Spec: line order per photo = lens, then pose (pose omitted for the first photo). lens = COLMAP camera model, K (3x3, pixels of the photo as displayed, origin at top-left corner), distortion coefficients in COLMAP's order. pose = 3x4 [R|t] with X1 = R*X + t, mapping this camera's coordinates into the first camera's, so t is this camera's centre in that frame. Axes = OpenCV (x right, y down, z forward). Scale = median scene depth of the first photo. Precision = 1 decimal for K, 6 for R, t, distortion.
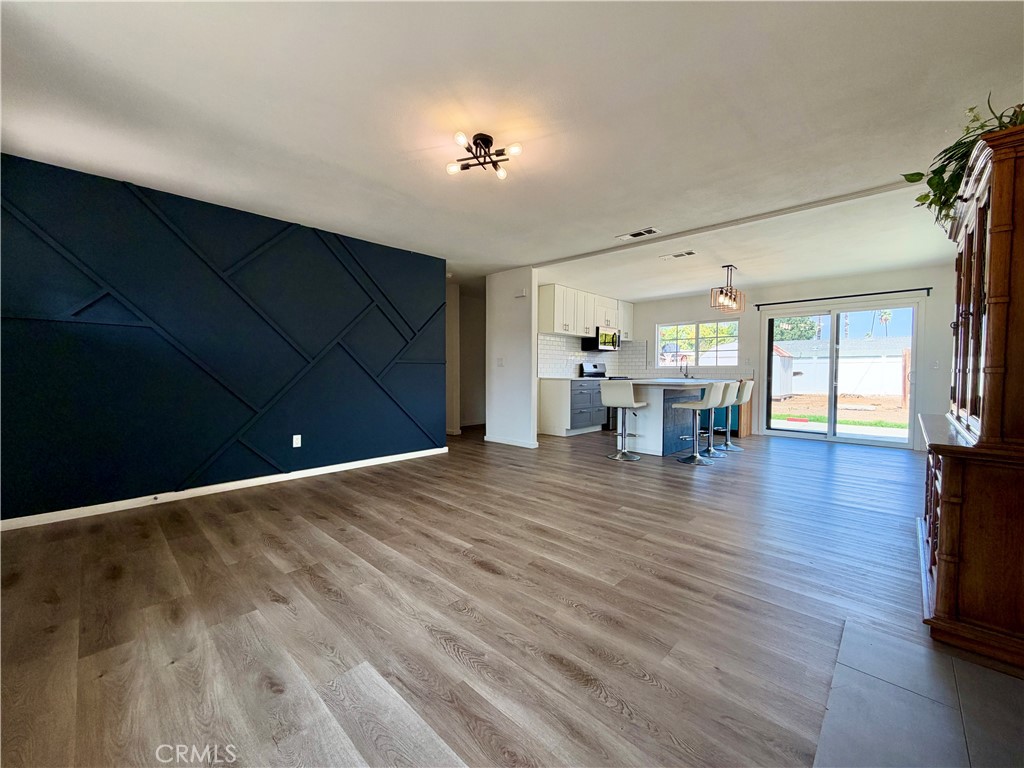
lens RADIAL K [[408.6, 0, 513.2], [0, 408.6, 383.6], [0, 0, 1]] dist [-0.000706, -0.000029]
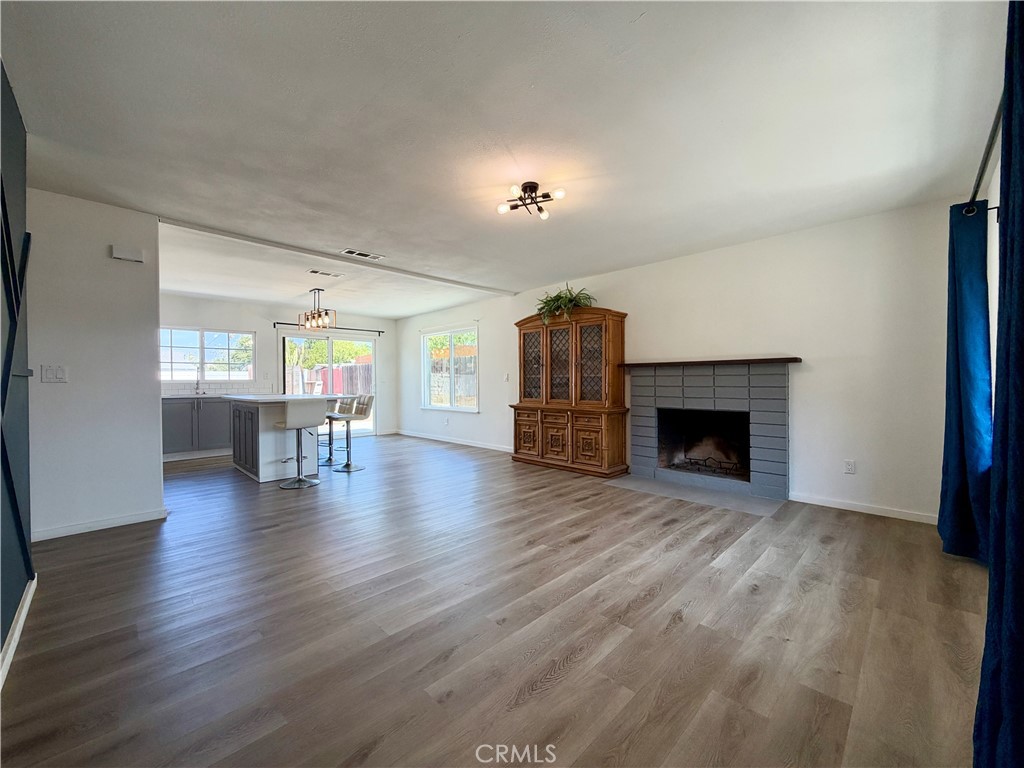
lens RADIAL K [[408.6, 0, 513.8], [0, 408.6, 387.0], [0, 0, 1]] dist [-0.000706, -0.000029]
pose [[0.016892, -0.013917, 0.999760, -1.500422], [0.038223, 0.999181, 0.013263, -0.061688], [-0.999126, 0.037990, 0.017410, 1.299264]]
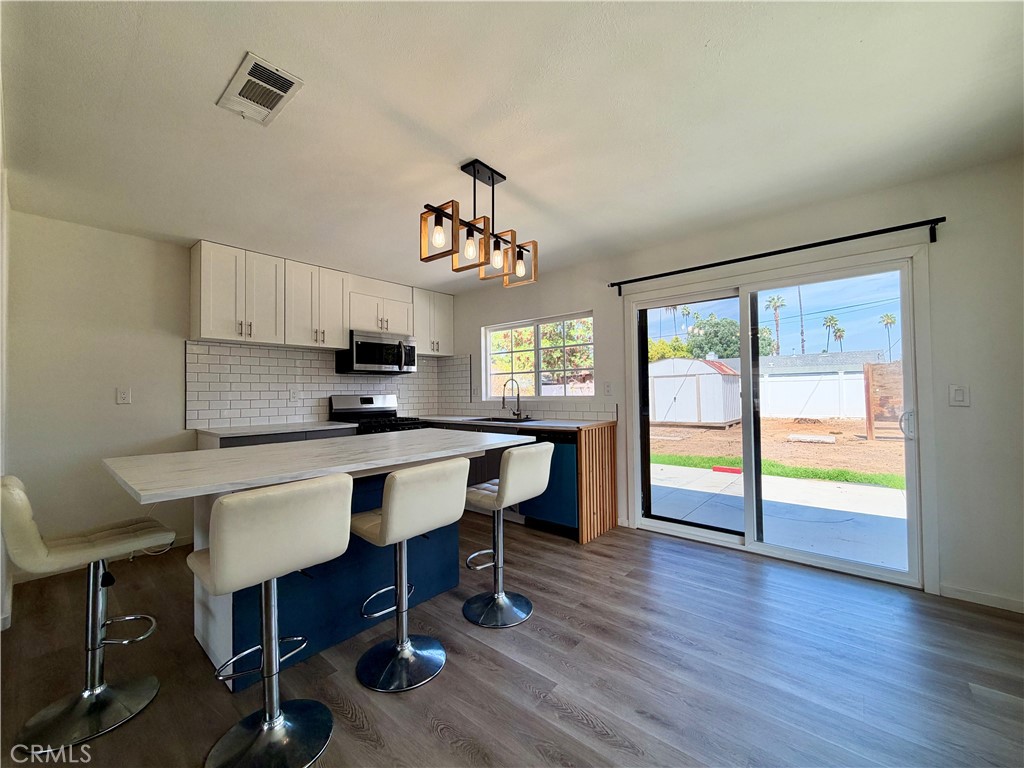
lens RADIAL K [[408.6, 0, 512.0], [0, 408.6, 382.6], [0, 0, 1]] dist [-0.000706, -0.000029]
pose [[0.998192, -0.016778, 0.057711, 1.453708], [0.019833, 0.998409, -0.052779, -0.127615], [-0.056734, 0.053828, 0.996937, 1.621355]]
